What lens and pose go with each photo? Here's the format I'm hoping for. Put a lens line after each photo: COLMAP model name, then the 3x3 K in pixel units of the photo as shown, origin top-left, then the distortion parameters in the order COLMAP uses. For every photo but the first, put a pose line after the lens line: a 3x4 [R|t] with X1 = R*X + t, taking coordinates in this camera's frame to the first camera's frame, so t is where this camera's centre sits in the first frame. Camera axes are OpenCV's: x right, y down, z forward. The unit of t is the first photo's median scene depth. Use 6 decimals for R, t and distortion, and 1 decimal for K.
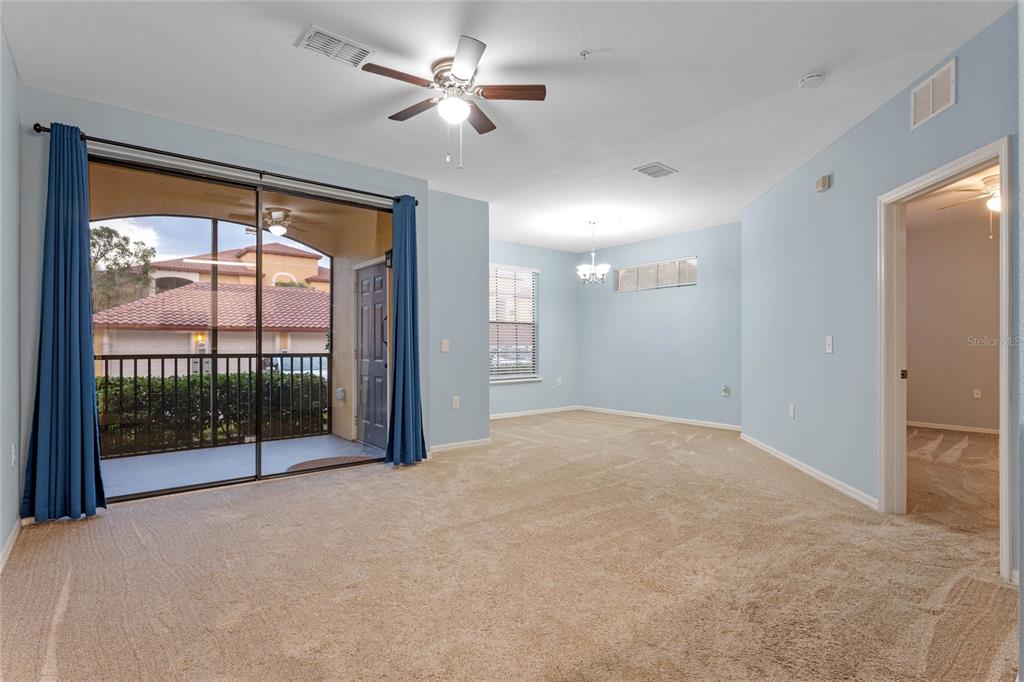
lens RADIAL K [[480.5, 0, 512.0], [0, 480.5, 341.0], [0, 0, 1]] dist [-0.051962, -0.000145]
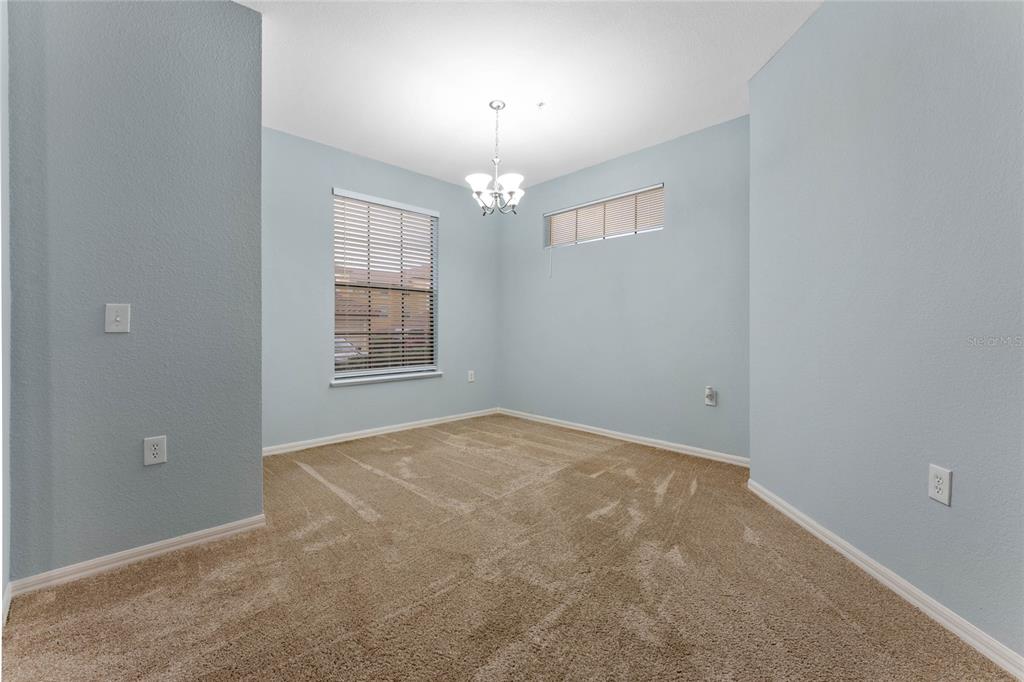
lens RADIAL K [[438.6, 0, 512.0], [0, 438.6, 341.0], [0, 0, 1]] dist [-0.000426, -0.000053]
pose [[0.996916, 0.009256, 0.077925, 0.130709], [-0.012535, 0.999052, 0.041684, 0.007416], [-0.077466, -0.042532, 0.996087, 0.423310]]
